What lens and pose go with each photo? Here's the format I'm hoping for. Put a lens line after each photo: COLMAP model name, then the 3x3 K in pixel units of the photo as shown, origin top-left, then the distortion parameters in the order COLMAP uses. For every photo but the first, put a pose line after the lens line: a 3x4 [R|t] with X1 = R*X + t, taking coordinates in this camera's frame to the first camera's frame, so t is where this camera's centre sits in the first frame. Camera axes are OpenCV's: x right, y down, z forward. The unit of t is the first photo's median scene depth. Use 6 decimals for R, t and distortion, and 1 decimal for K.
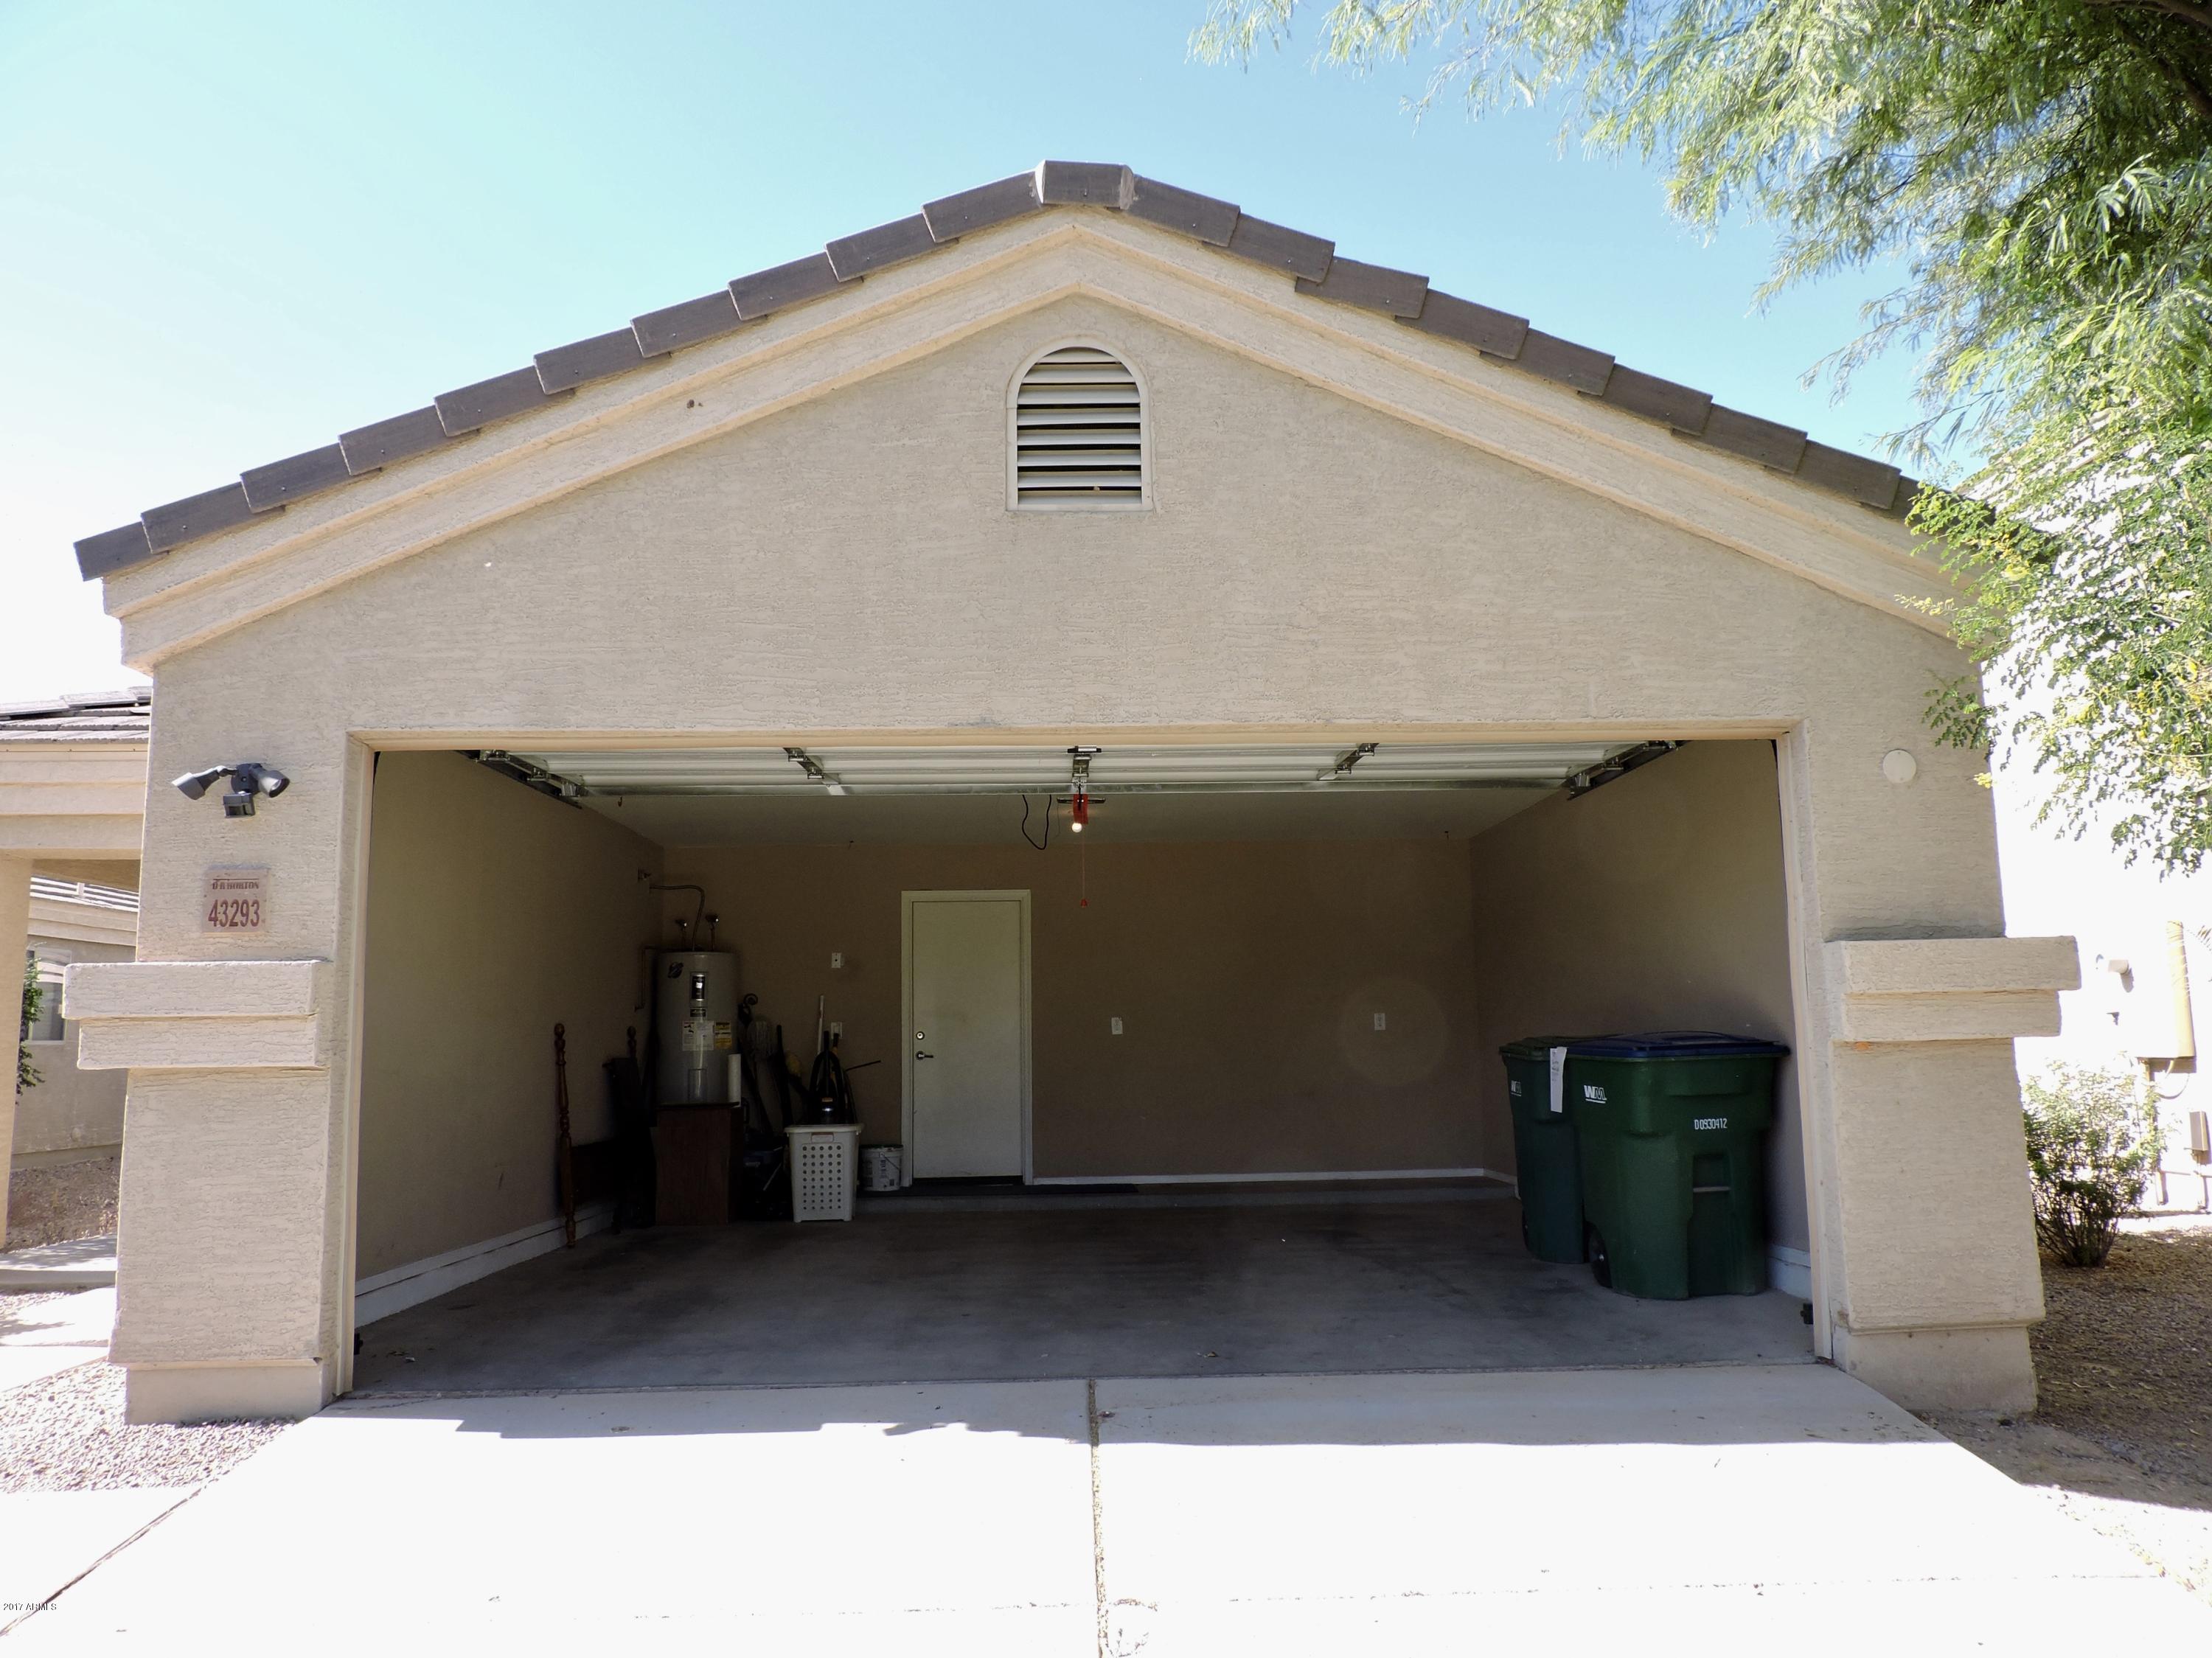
lens RADIAL K [[1570.8, 0, 1106.1], [0, 1570.8, 828.0], [0, 0, 1]] dist [-0.015521, 0.005194]
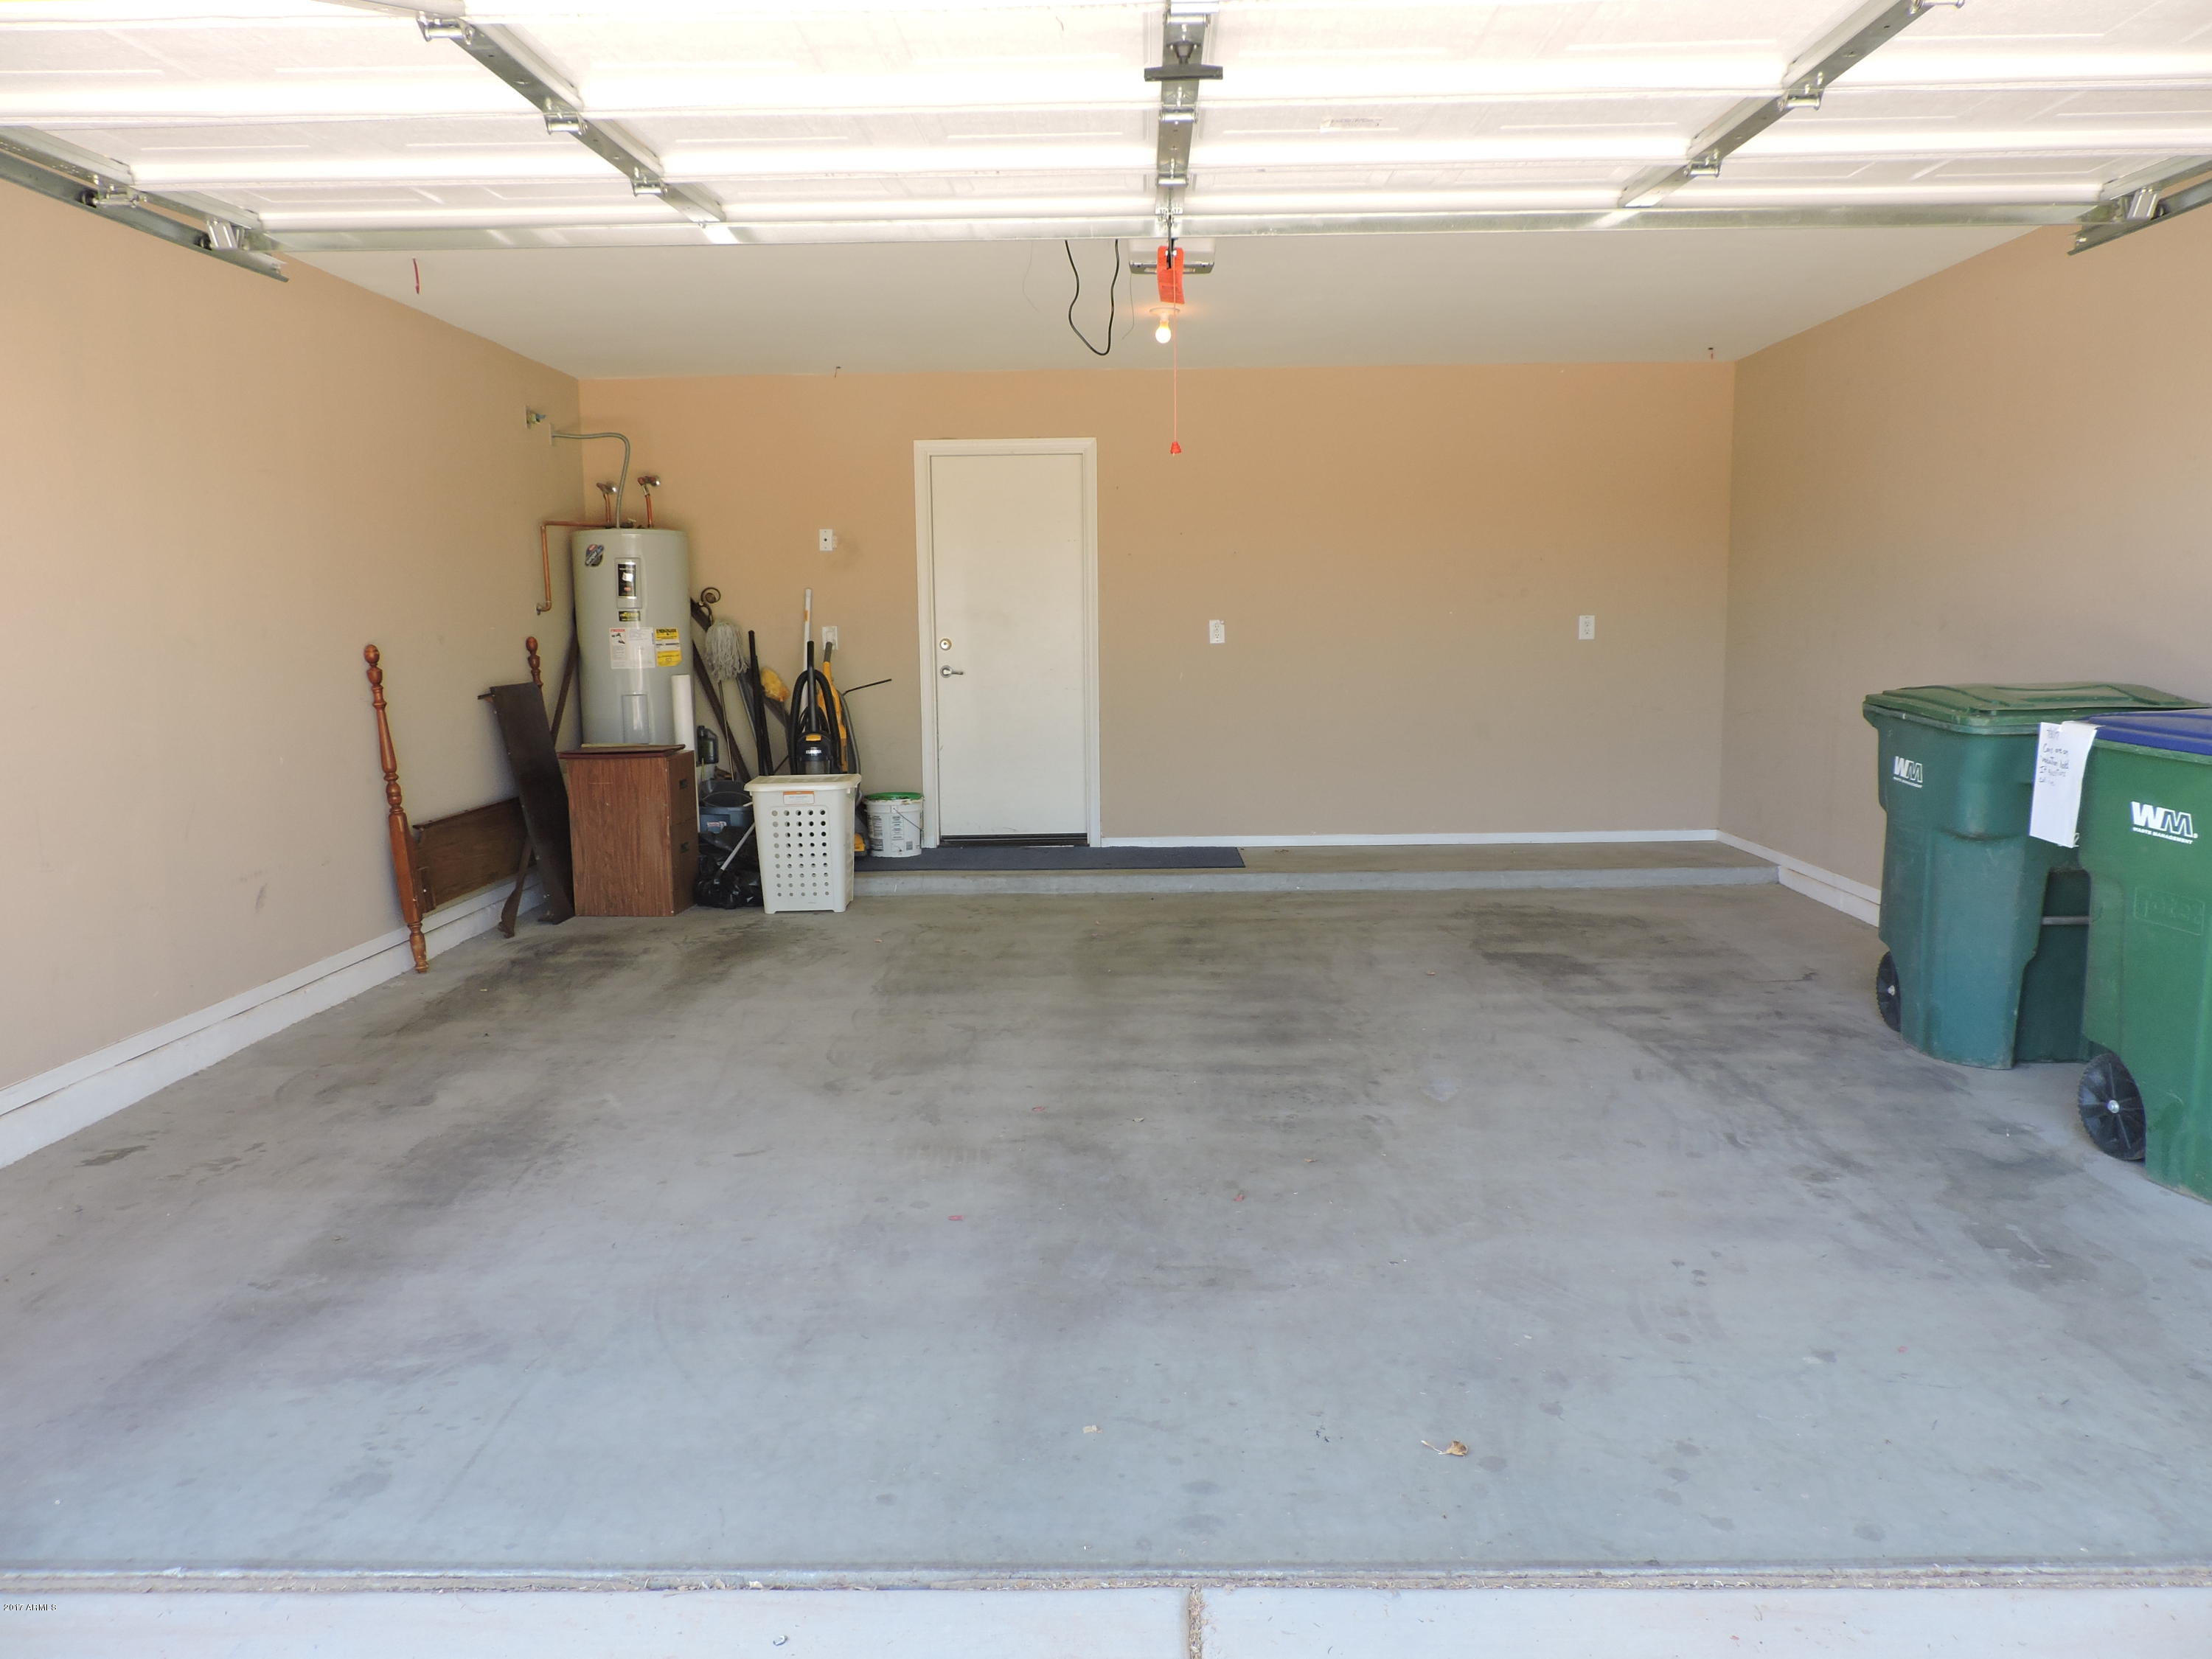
lens RADIAL K [[1570.9, 0, 1106.1], [0, 1570.9, 828.5], [0, 0, 1]] dist [-0.015521, 0.005194]
pose [[0.998626, 0.009938, -0.051455, -0.006302], [0.004357, 0.962712, 0.270492, 0.019048], [0.052224, -0.270344, 0.961346, 0.300976]]
